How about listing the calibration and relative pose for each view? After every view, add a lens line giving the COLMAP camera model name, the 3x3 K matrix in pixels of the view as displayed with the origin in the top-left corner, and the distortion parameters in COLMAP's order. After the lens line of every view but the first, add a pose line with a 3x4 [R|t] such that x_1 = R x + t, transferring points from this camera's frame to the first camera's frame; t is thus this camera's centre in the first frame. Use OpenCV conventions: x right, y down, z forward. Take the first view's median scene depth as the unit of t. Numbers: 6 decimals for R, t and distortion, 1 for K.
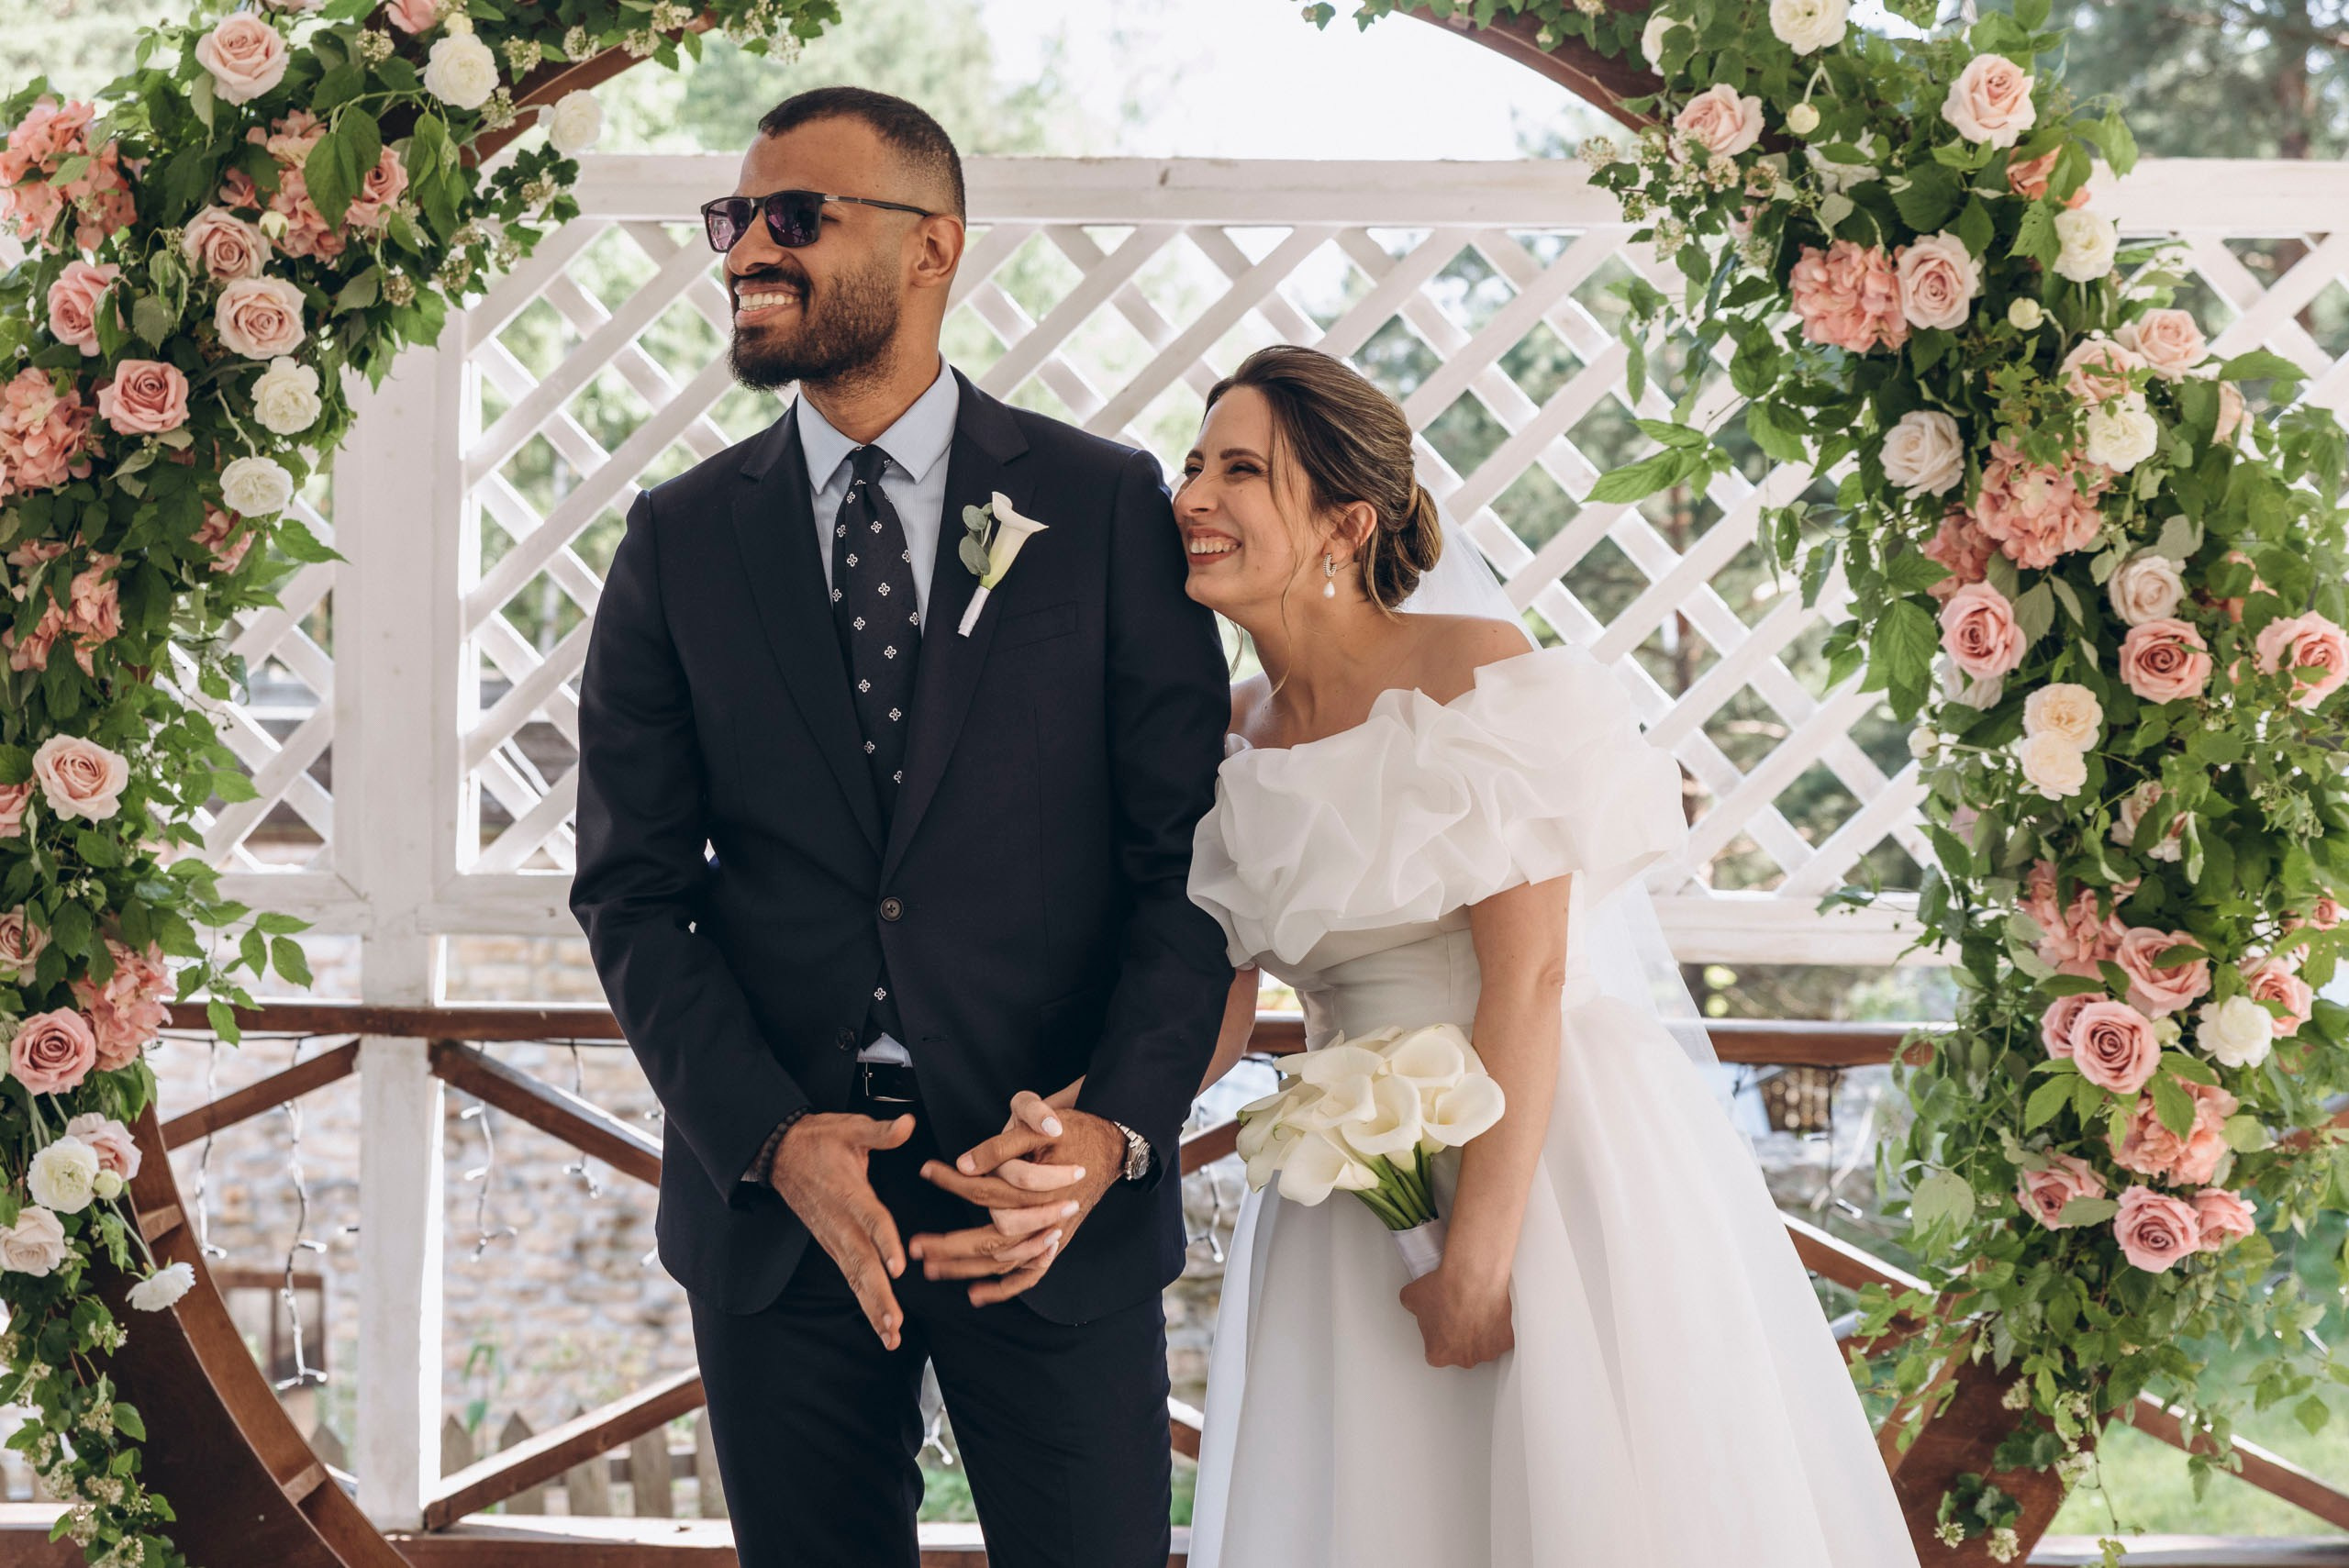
lens RADIAL K [[3956.7, 0, 1174.5], [0, 3956.7, 784.0], [0, 0, 1]] dist [0.037562, 0.019338]
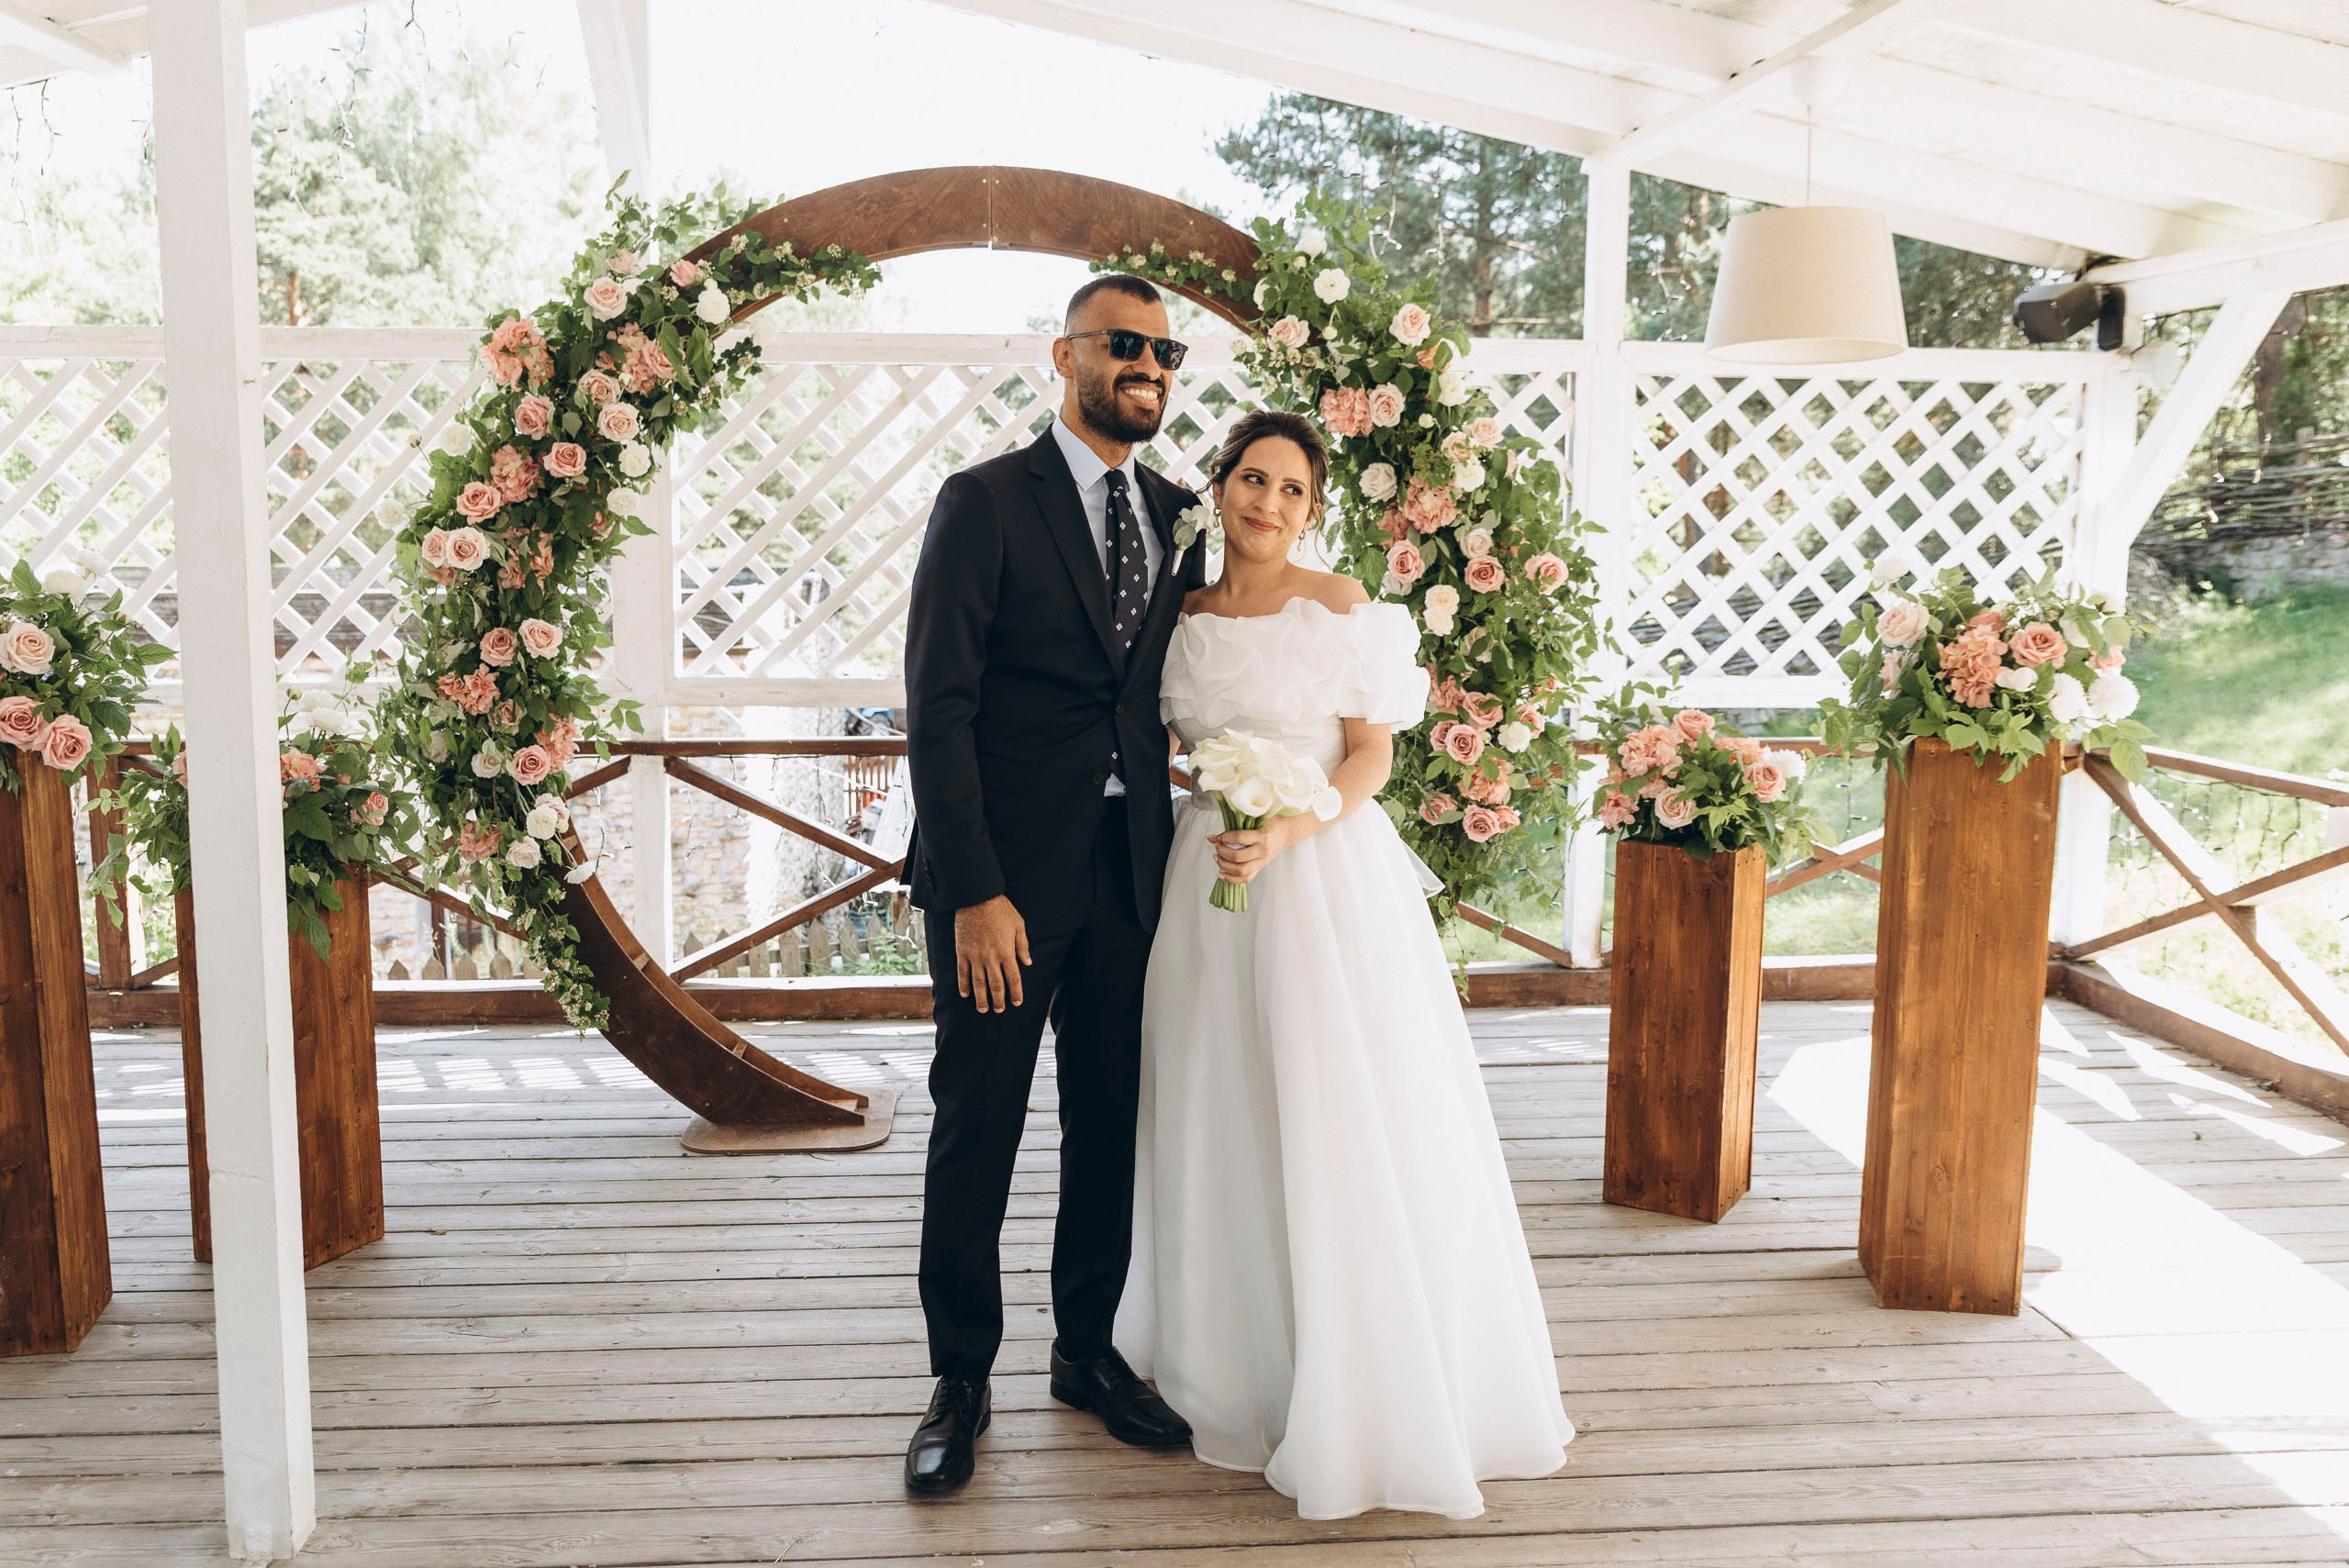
lens RADIAL K [[1969.3, 0, 1174.5], [0, 1969.3, 784.0], [0, 0, 1]] dist [-0.005217, 0.001289]
pose [[0.993013, -0.021875, 0.115958, -0.059429], [0.012121, 0.996378, 0.084163, -0.008435], [-0.117379, -0.082169, 0.989682, -0.103435]]
